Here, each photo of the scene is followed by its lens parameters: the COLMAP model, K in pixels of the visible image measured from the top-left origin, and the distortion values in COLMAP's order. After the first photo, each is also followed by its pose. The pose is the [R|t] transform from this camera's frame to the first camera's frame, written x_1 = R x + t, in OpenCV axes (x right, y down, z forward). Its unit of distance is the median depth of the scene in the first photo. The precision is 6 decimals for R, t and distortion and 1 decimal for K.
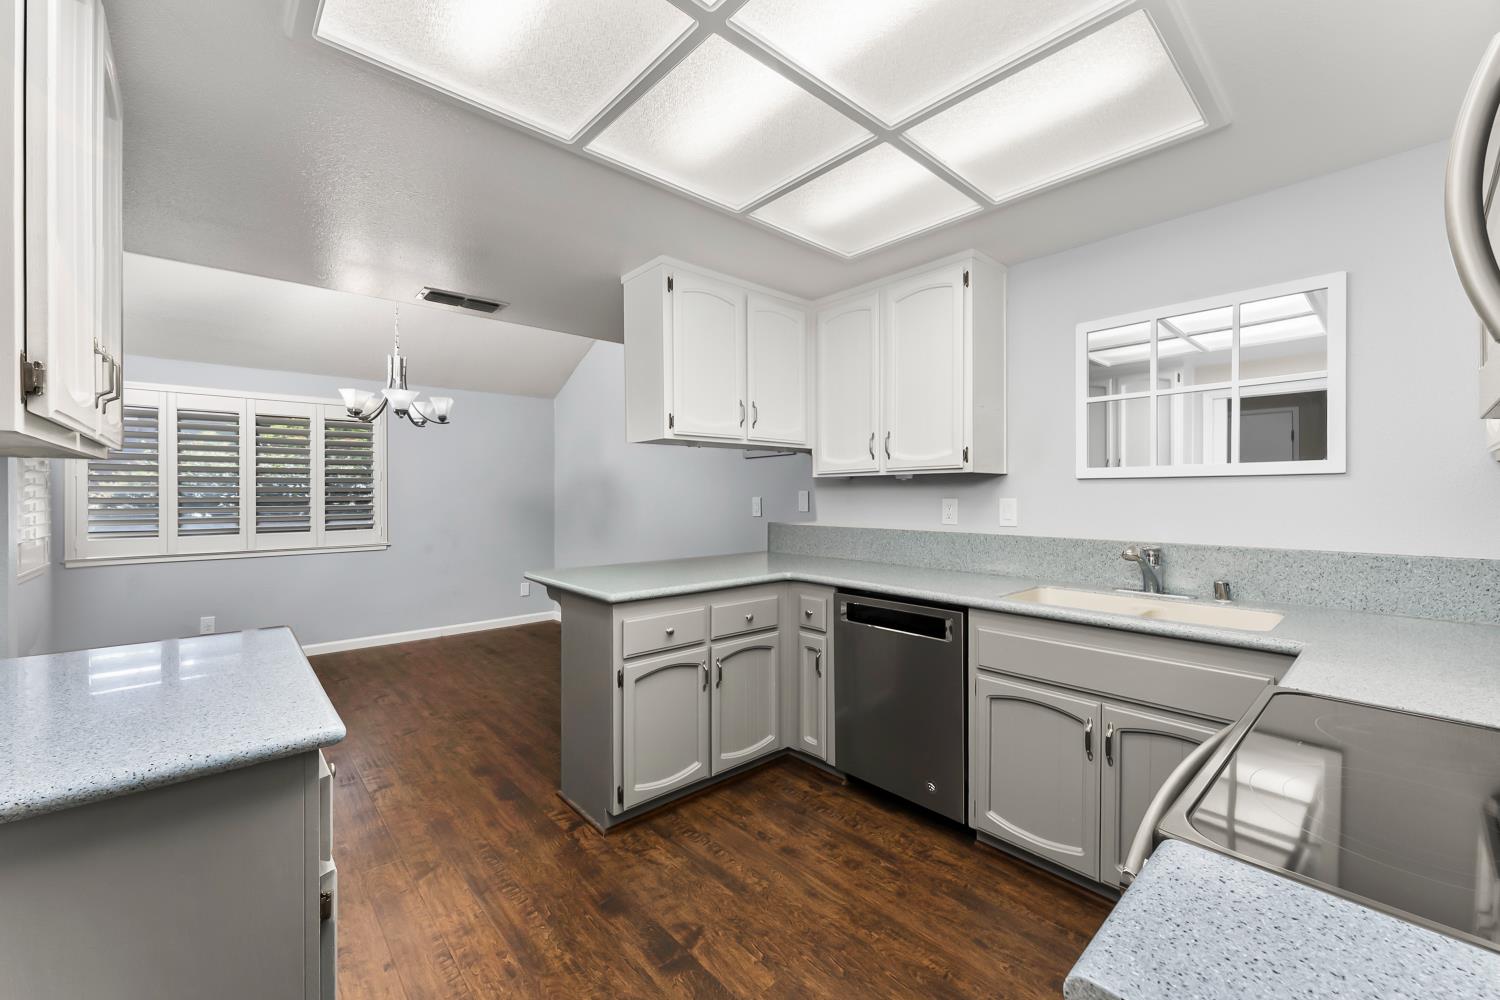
lens RADIAL K [[597.5, 0, 750.0], [0, 597.5, 500.0], [0, 0, 1]] dist [-0.001394, -0.000025]
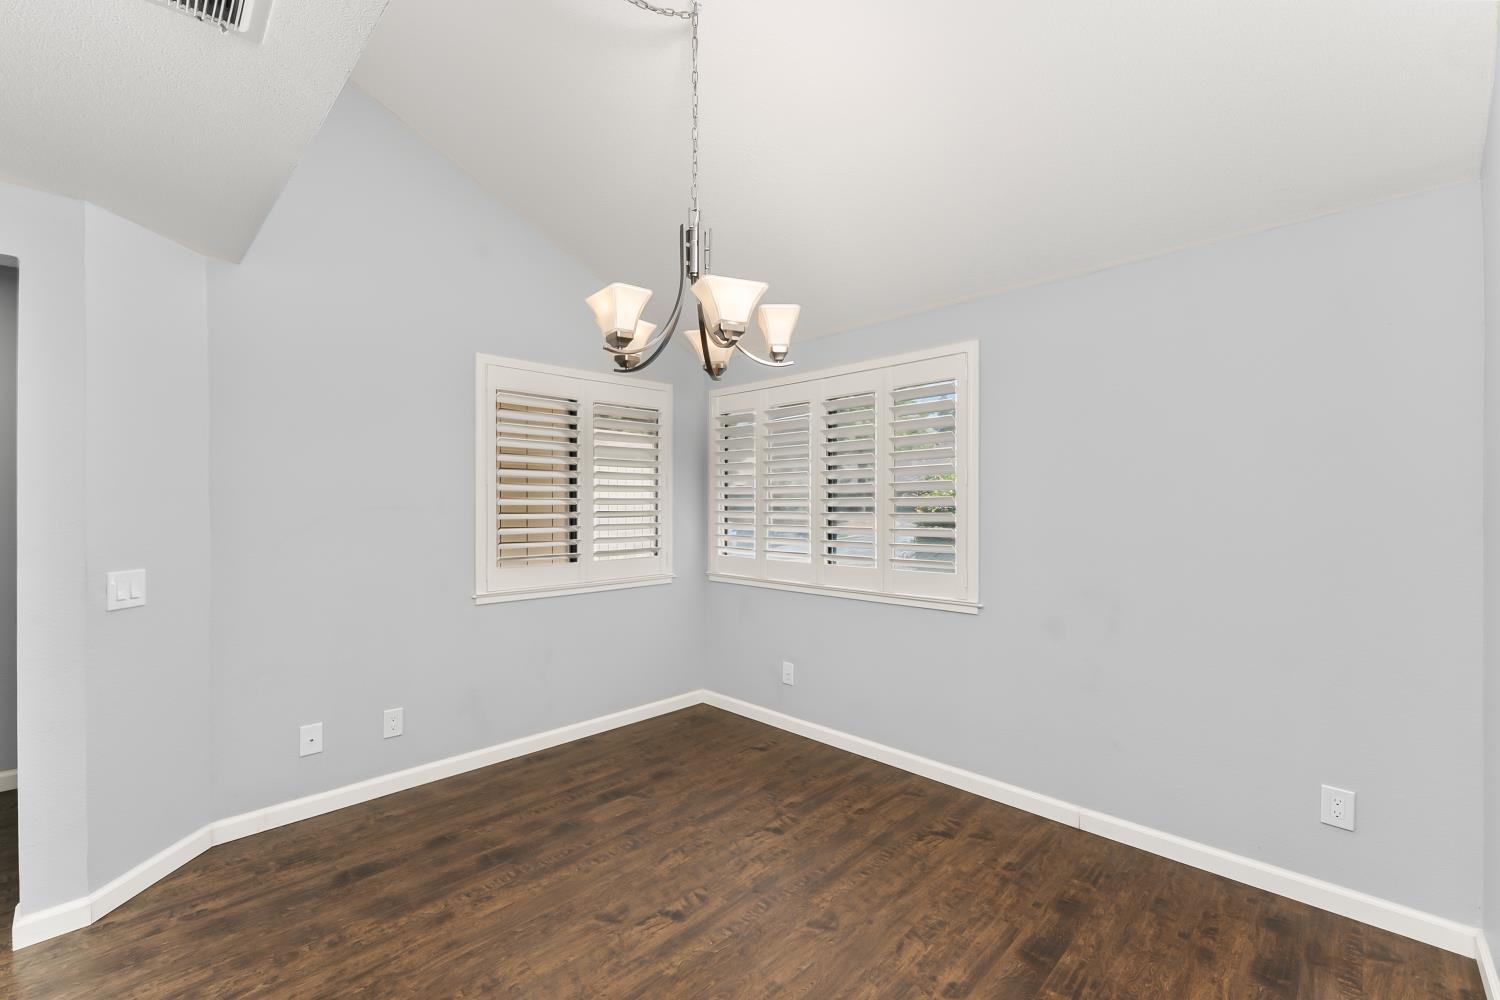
lens RADIAL K [[625.5, 0, 750.0], [0, 625.5, 500.0], [0, 0, 1]] dist [-0.000505, -0.000109]
pose [[0.057520, -0.005319, -0.998330, -0.082492], [-0.008219, 0.999949, -0.005801, -0.016926], [0.998311, 0.008539, 0.057474, 0.989741]]
